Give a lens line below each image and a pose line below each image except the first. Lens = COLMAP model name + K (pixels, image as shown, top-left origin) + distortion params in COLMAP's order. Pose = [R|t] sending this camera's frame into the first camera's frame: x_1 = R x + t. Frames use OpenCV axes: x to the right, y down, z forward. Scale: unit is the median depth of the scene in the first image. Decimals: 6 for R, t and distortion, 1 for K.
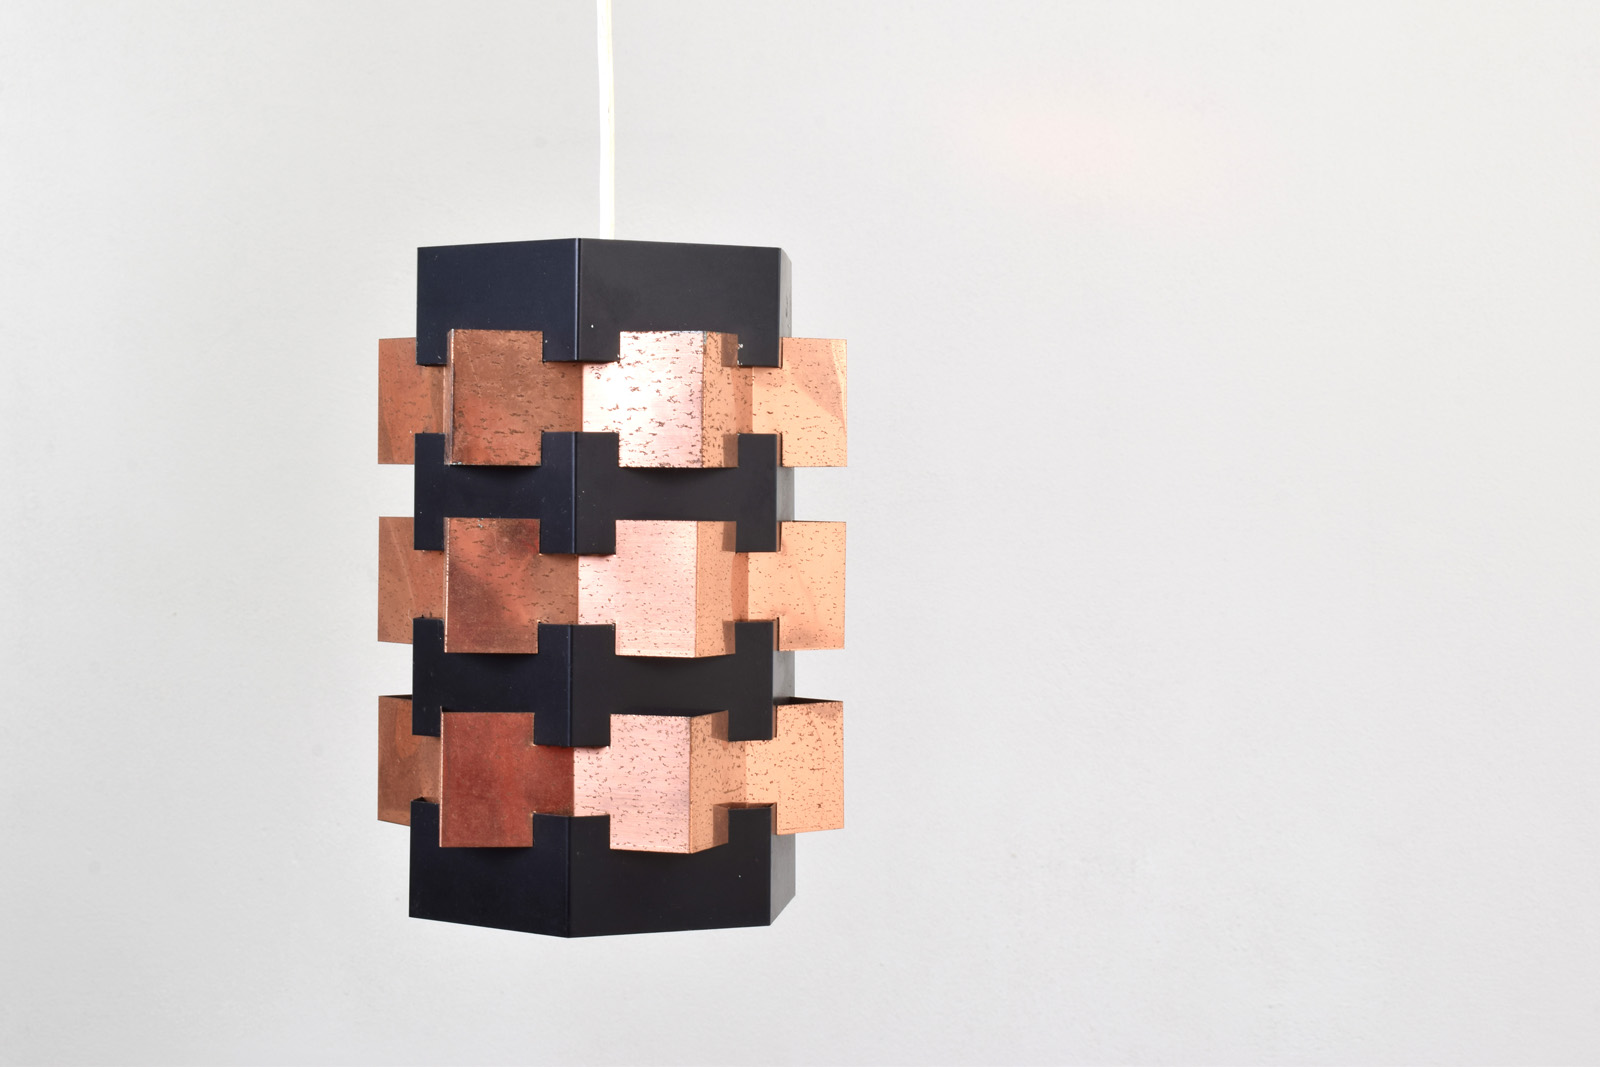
lens RADIAL K [[2855.2, 0, 792.6], [0, 2855.2, 526.6], [0, 0, 1]] dist [0.017277, 0.000000]
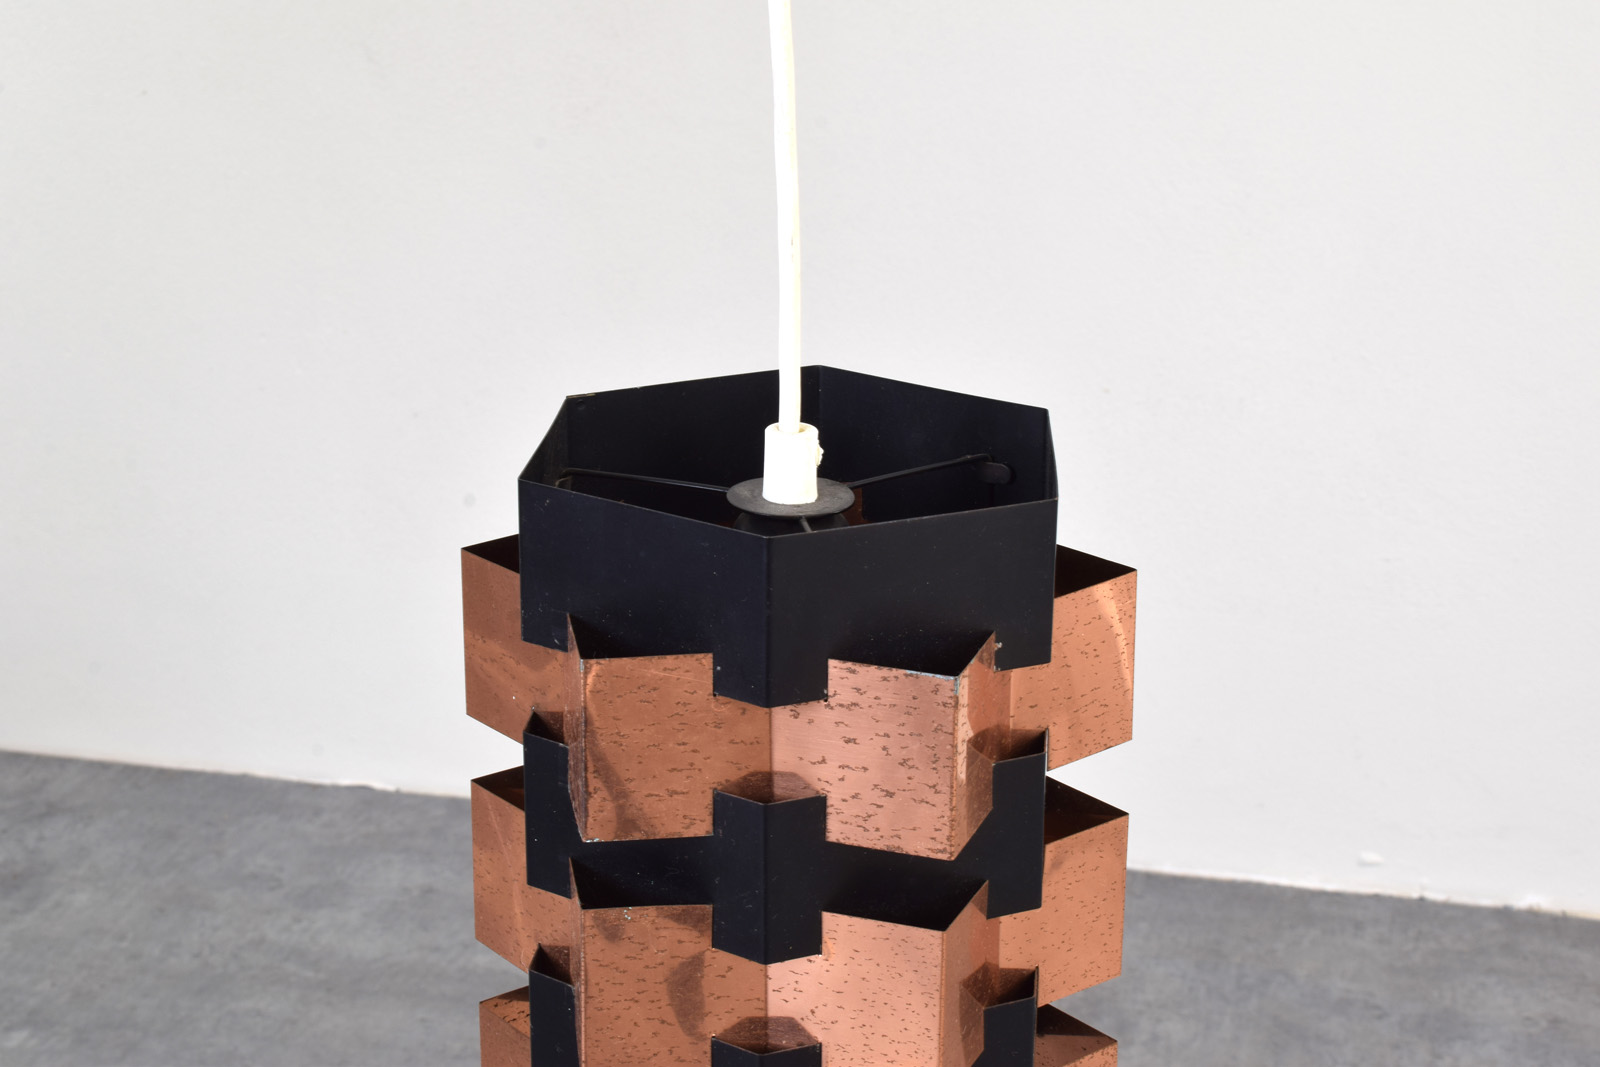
lens RADIAL K [[2855.2, 0, 793.3], [0, 2855.2, 533.0], [0, 0, 1]] dist [0.017277, 0.000000]
pose [[0.999948, -0.007078, 0.007317, -0.072981], [0.004538, 0.953300, 0.301991, -0.299777], [-0.009113, -0.301943, 0.953283, 0.360671]]
